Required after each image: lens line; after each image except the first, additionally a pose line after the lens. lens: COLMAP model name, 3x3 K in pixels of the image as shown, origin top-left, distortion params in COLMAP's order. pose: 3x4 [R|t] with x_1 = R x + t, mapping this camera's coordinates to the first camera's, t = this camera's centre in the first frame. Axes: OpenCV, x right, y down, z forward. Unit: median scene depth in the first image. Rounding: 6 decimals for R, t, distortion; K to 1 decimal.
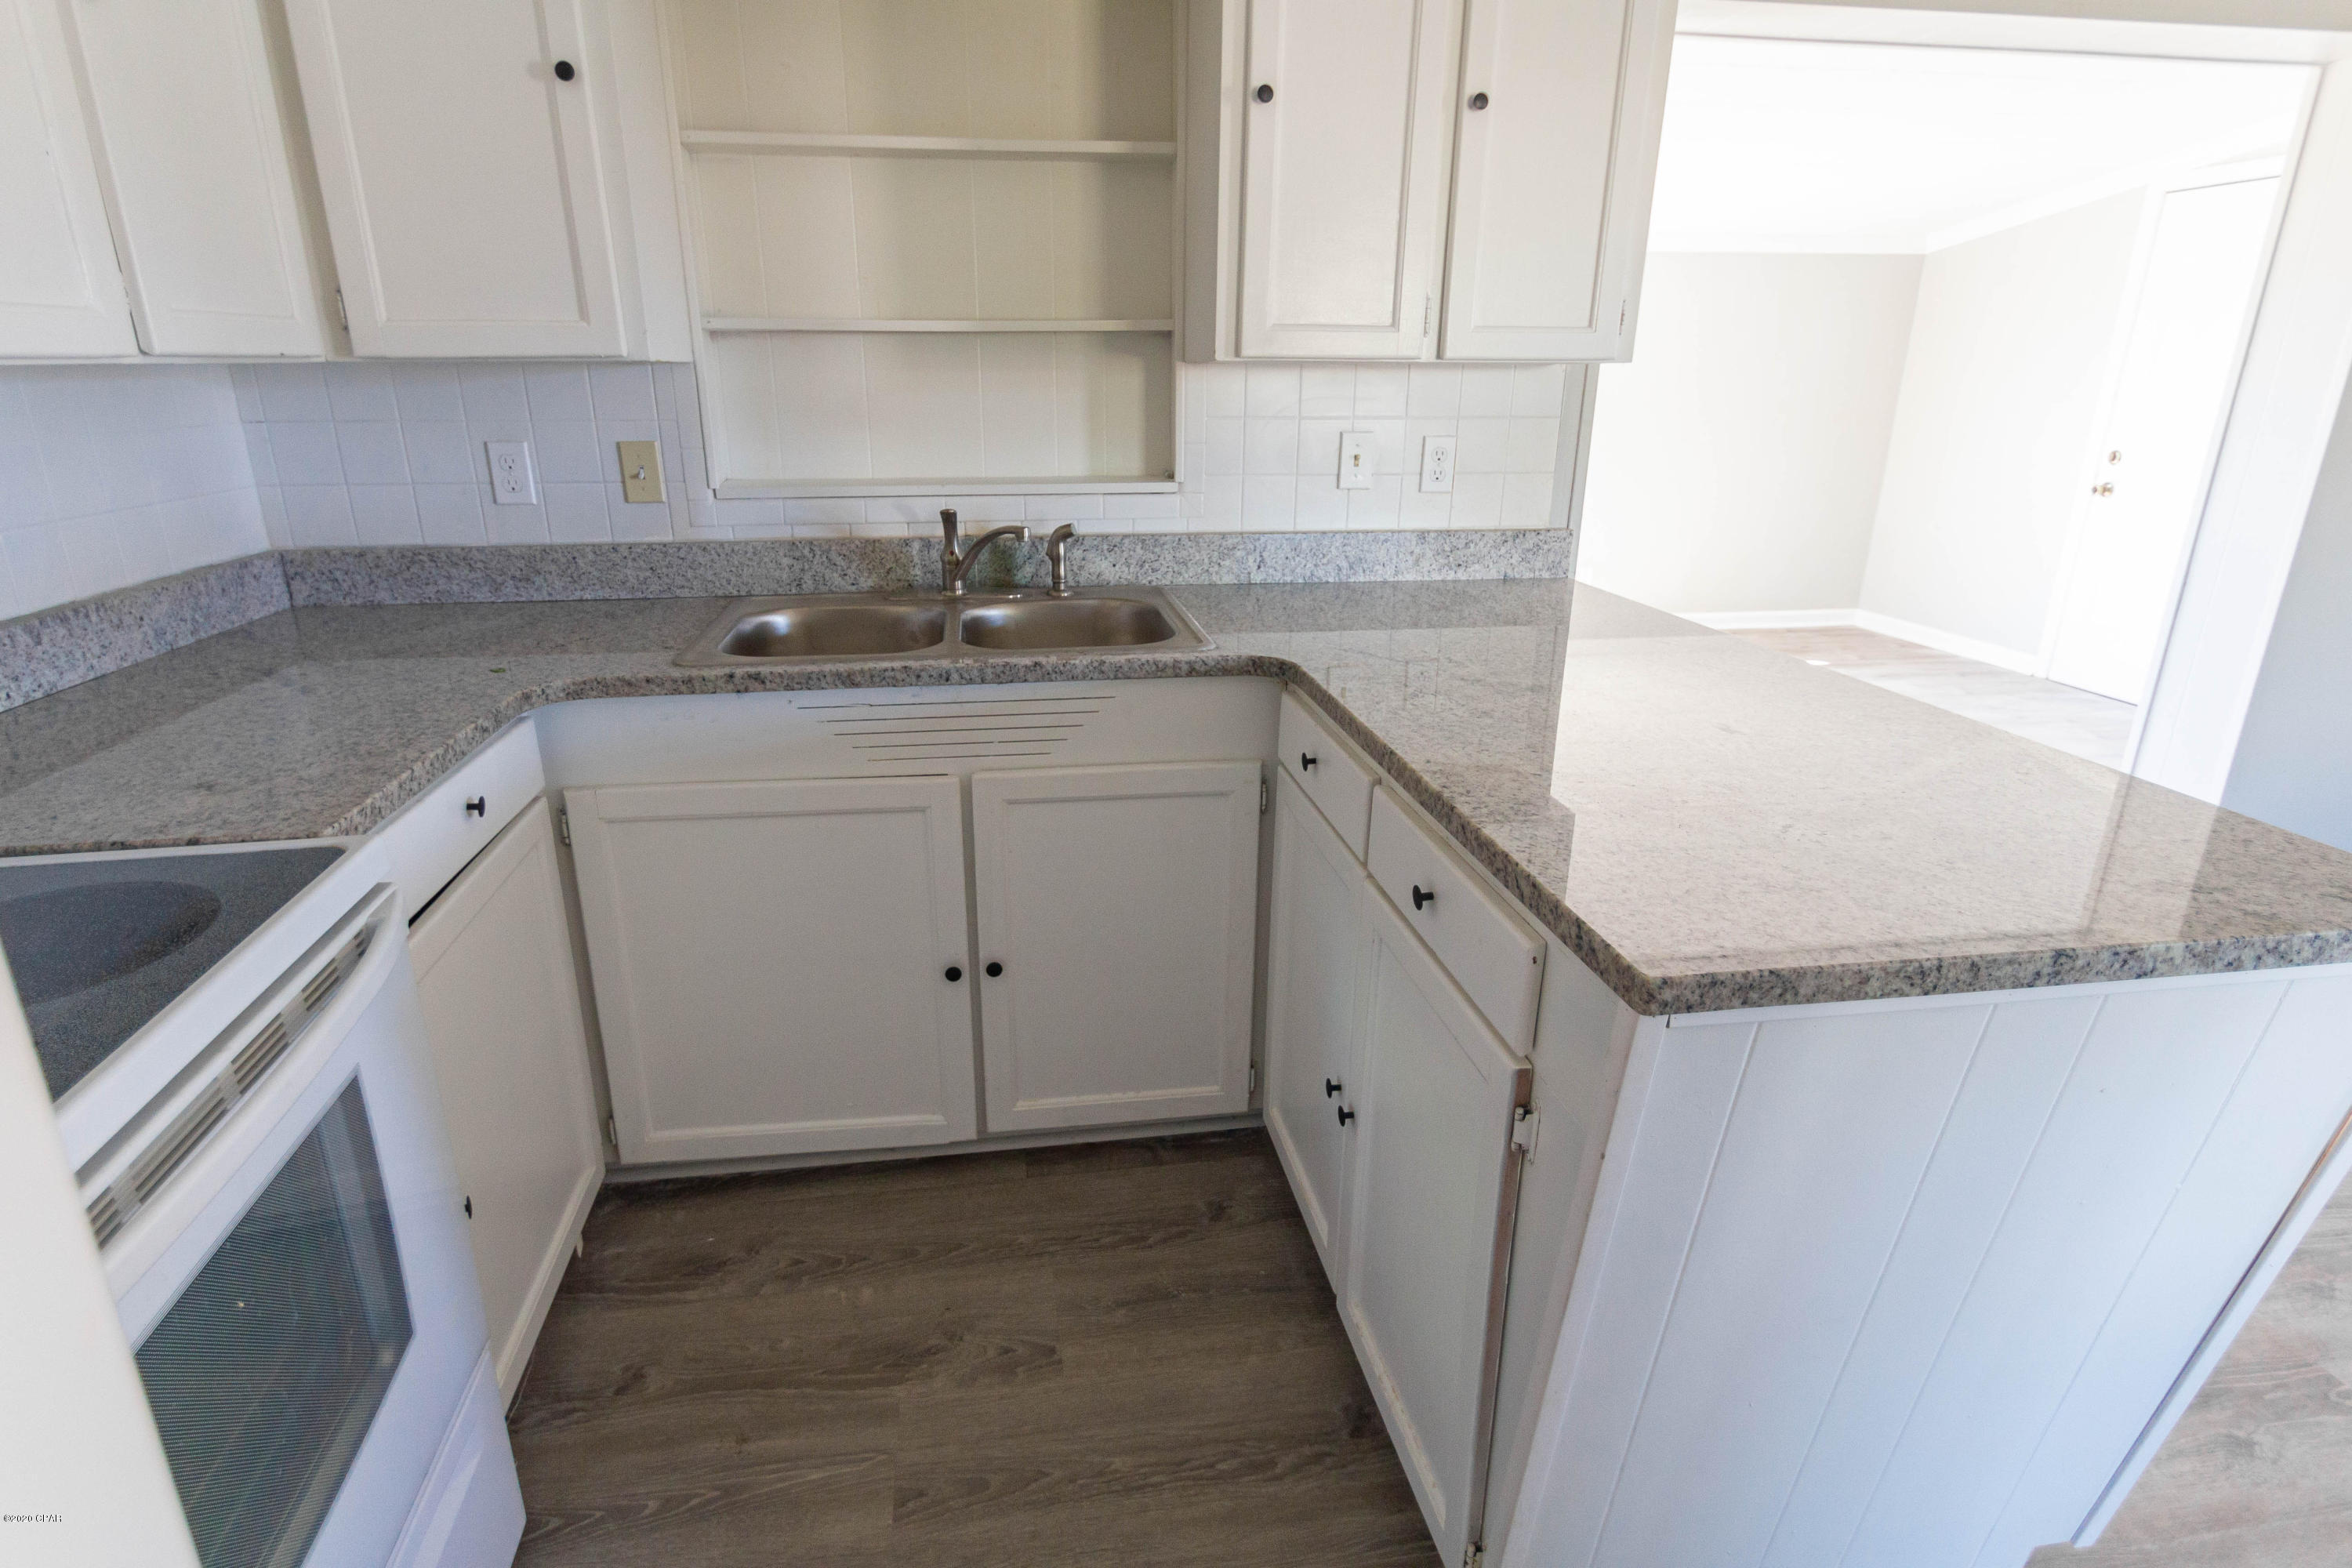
lens RADIAL K [[1248.7, 0, 1172.5], [0, 1248.7, 768.3], [0, 0, 1]] dist [0.000349, 0.001859]
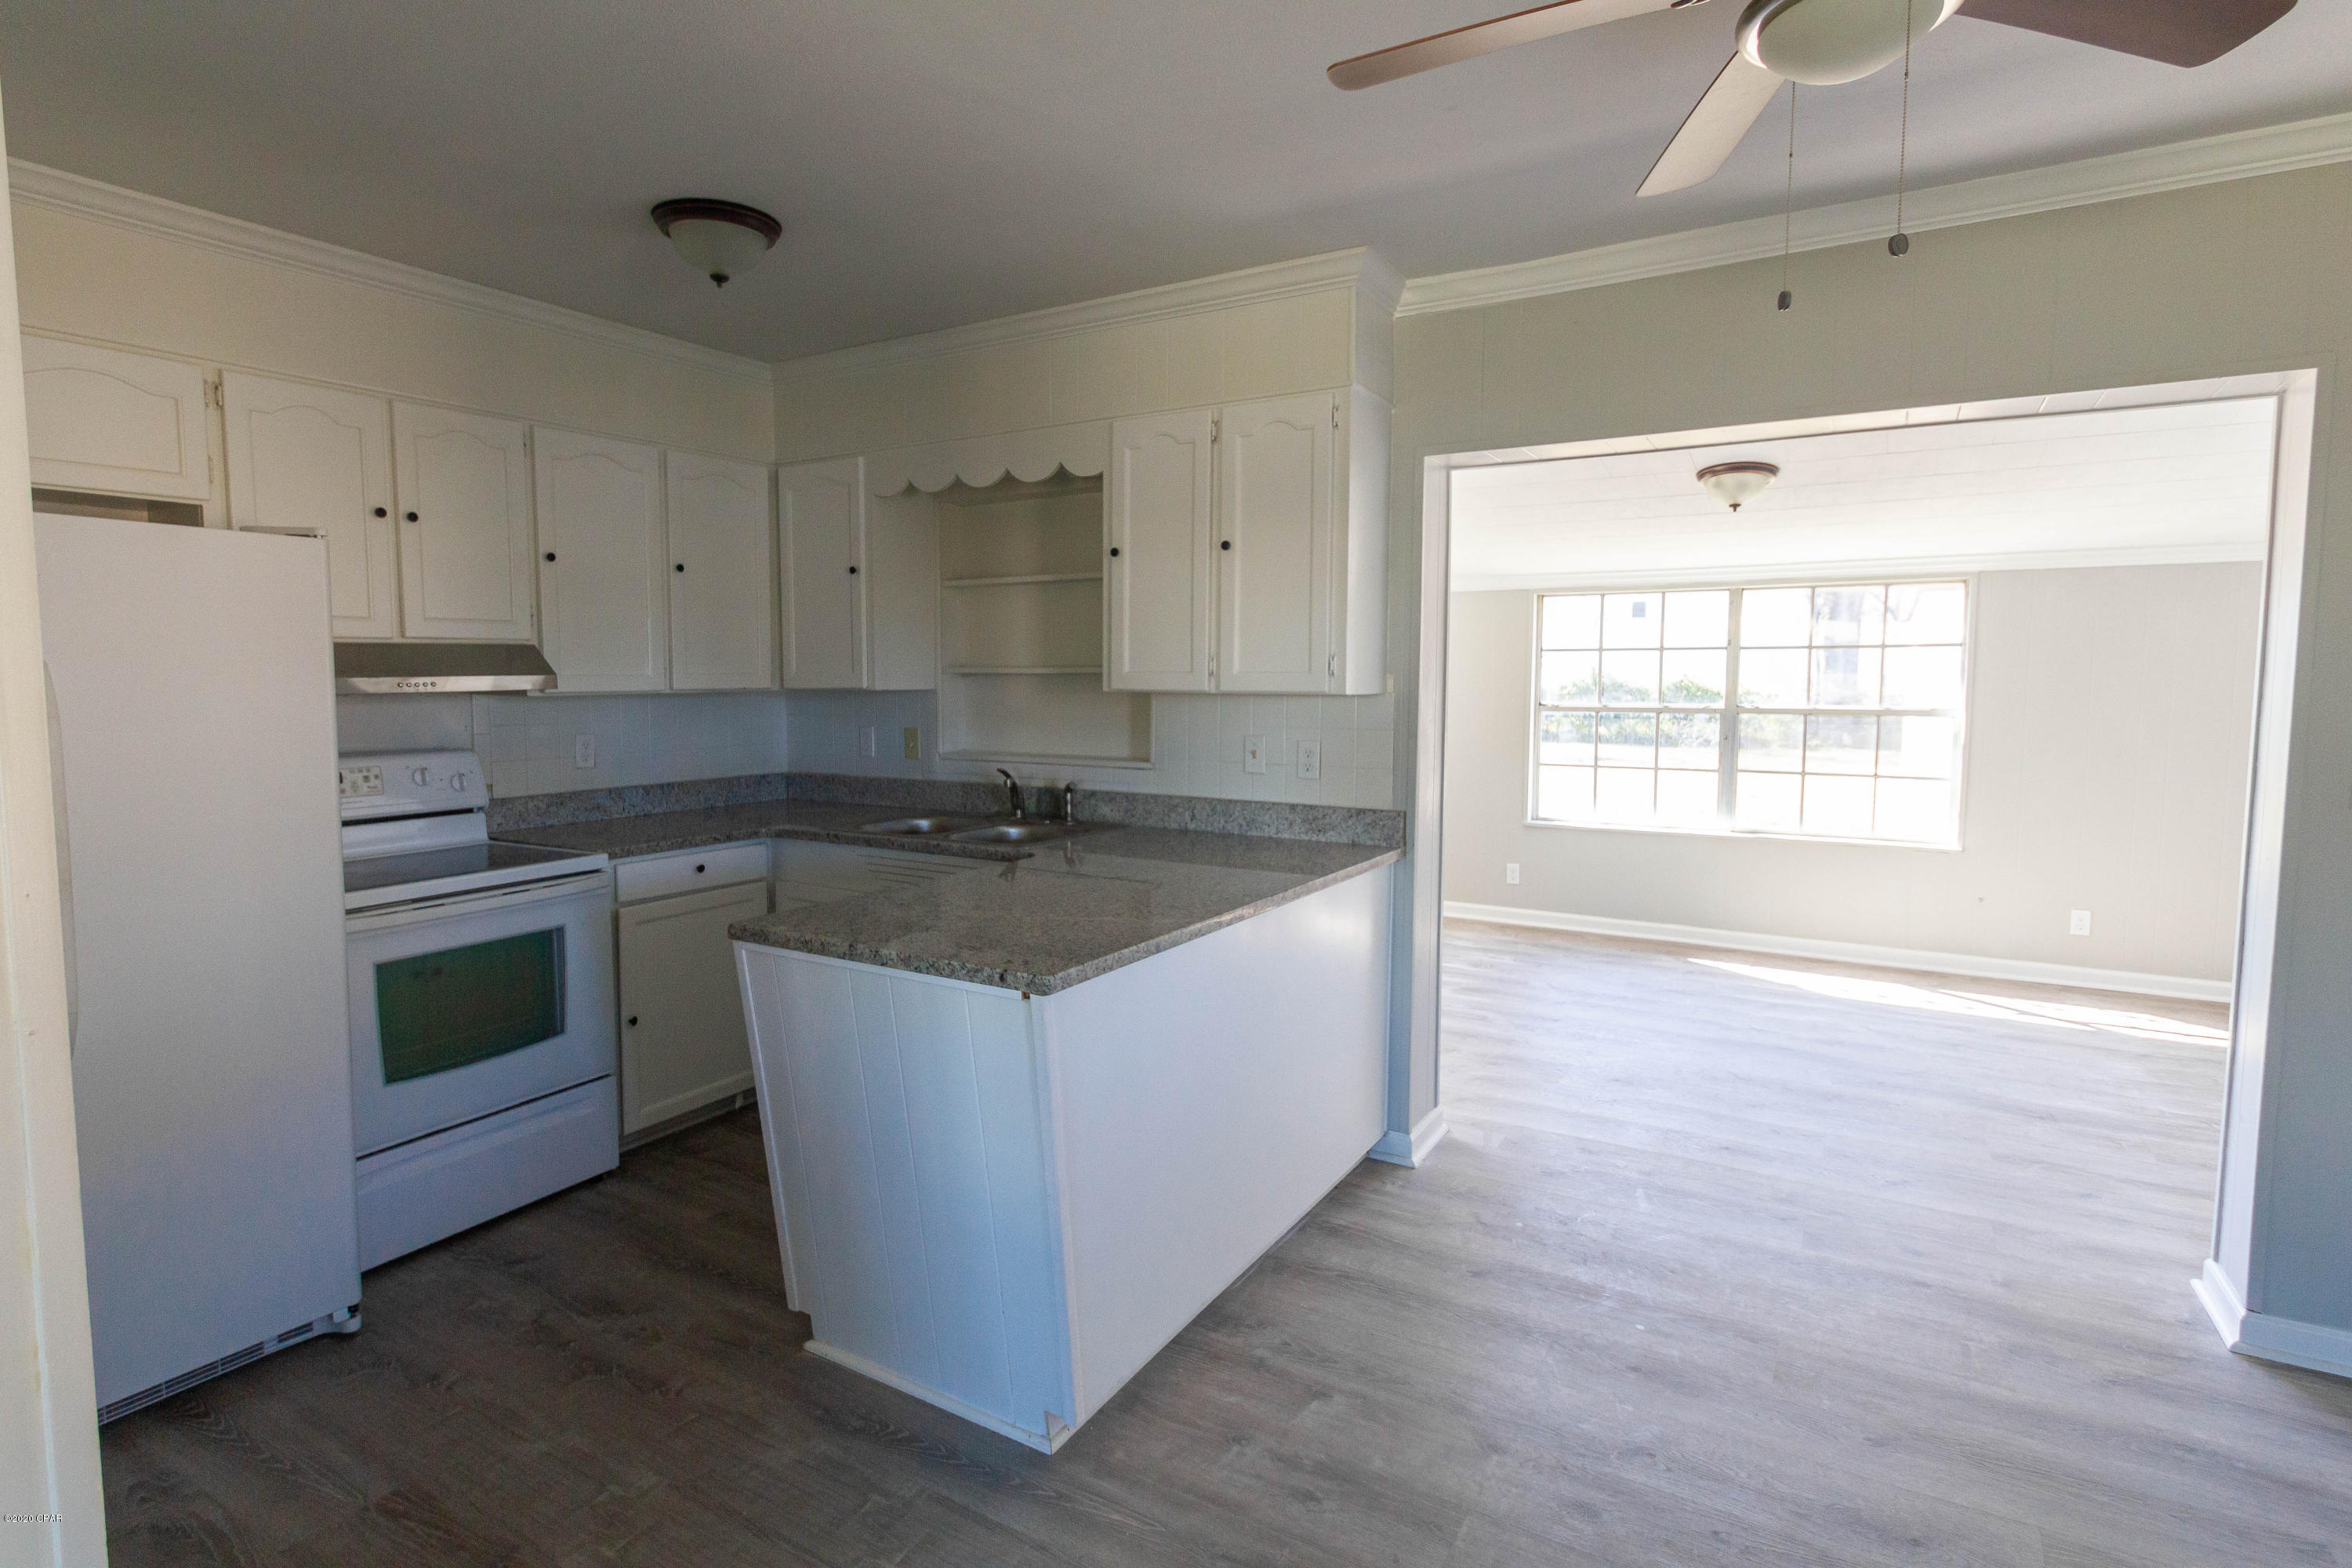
lens RADIAL K [[1197.6, 0, 1159.4], [0, 1197.6, 783.9], [0, 0, 1]] dist [-0.020068, -0.002016]
pose [[0.751495, 0.055061, -0.657438, 1.012517], [-0.202301, 0.967738, -0.150195, 0.024208], [0.627957, 0.245871, 0.738388, -0.114182]]
